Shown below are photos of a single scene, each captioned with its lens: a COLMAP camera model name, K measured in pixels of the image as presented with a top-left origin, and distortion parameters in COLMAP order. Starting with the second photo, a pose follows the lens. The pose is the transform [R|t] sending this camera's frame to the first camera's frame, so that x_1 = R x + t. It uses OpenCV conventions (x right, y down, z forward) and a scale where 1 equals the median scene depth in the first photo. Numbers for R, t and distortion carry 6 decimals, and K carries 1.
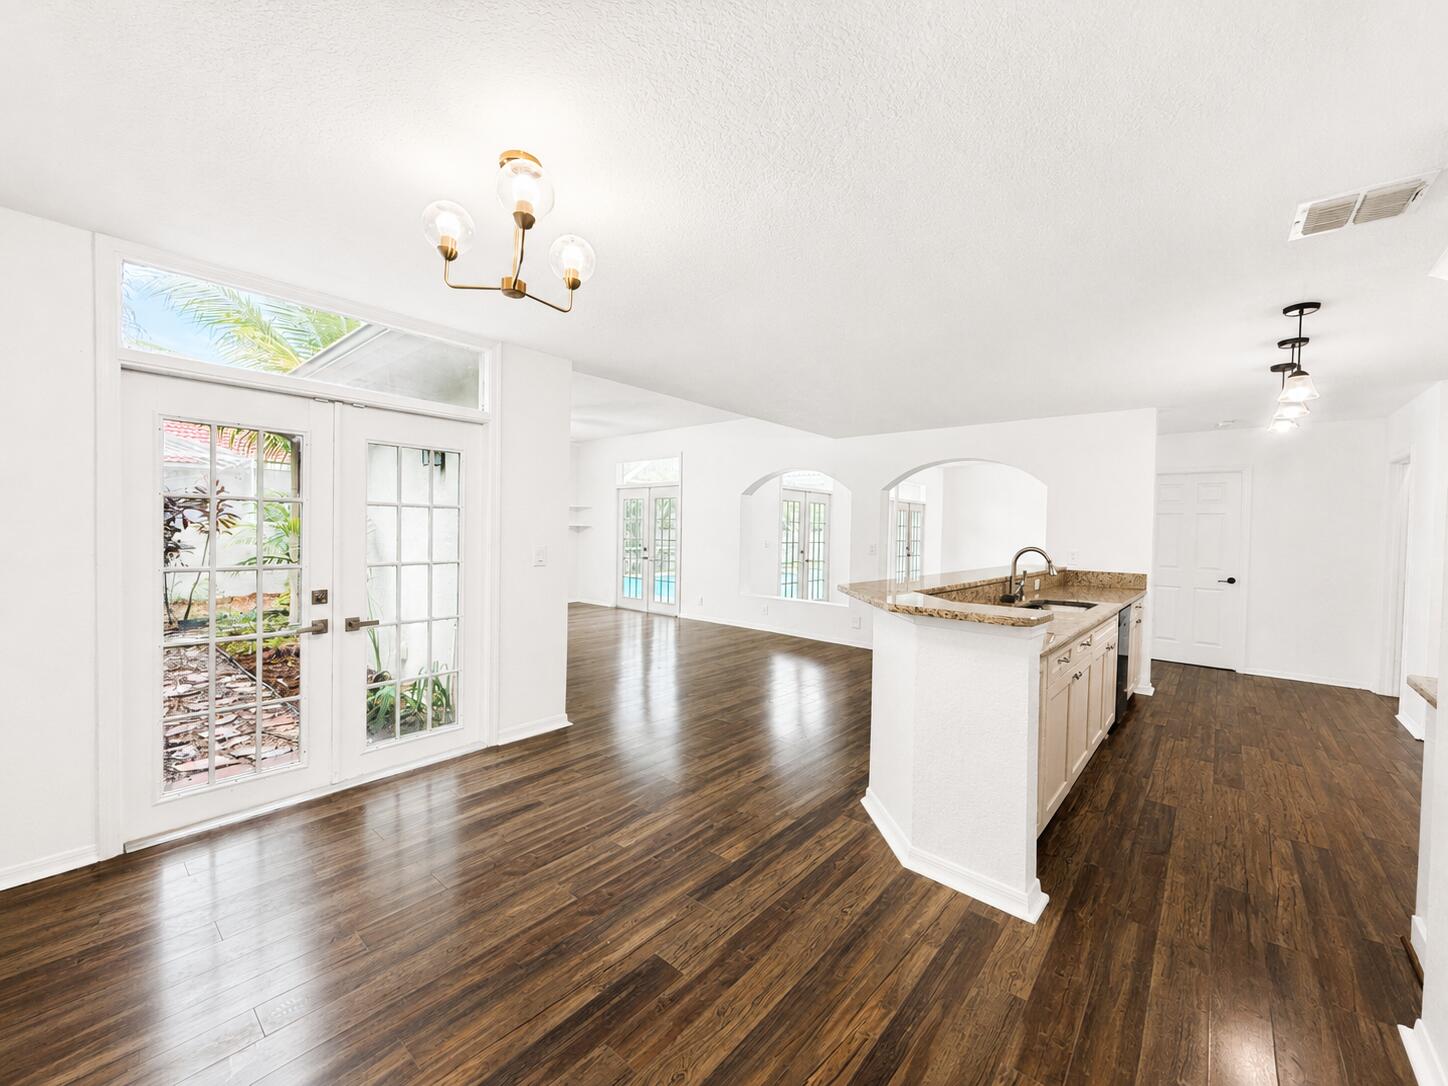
lens RADIAL K [[572.0, 0, 715.6], [0, 572.0, 550.6], [0, 0, 1]] dist [0.001353, -0.000048]
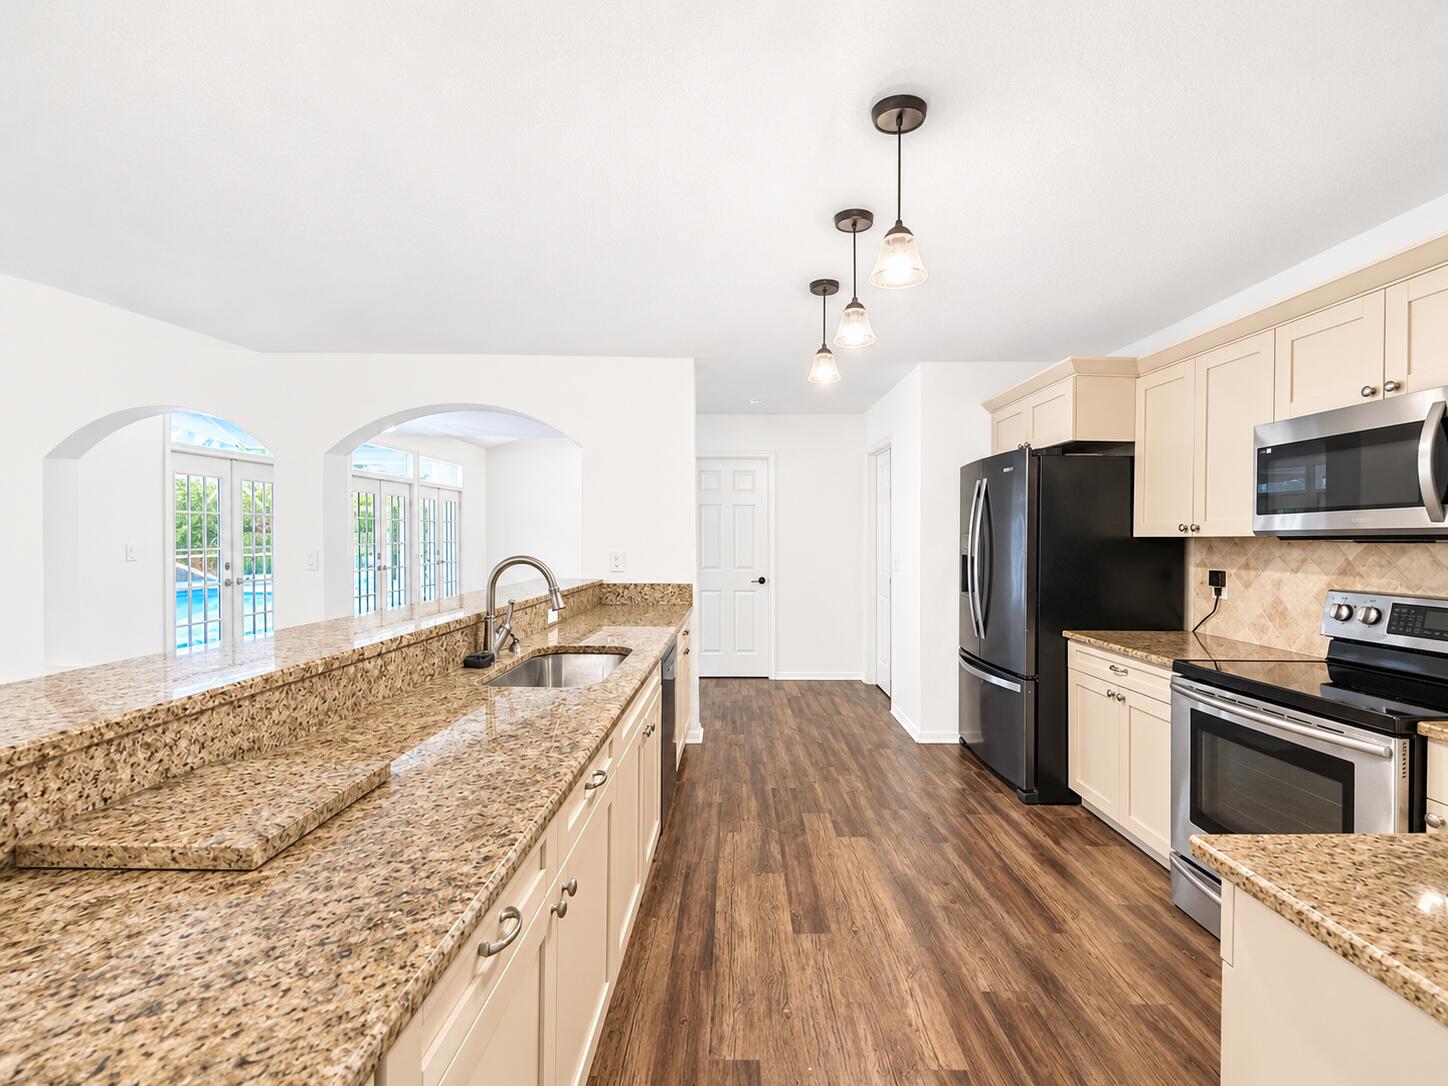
lens RADIAL K [[572.0, 0, 722.8], [0, 572.0, 538.3], [0, 0, 1]] dist [0.001353, -0.000048]
pose [[0.757817, -0.021562, 0.652110, 0.295547], [0.026118, 0.999655, 0.002702, -0.014777], [-0.651944, 0.014985, 0.758119, 0.405398]]
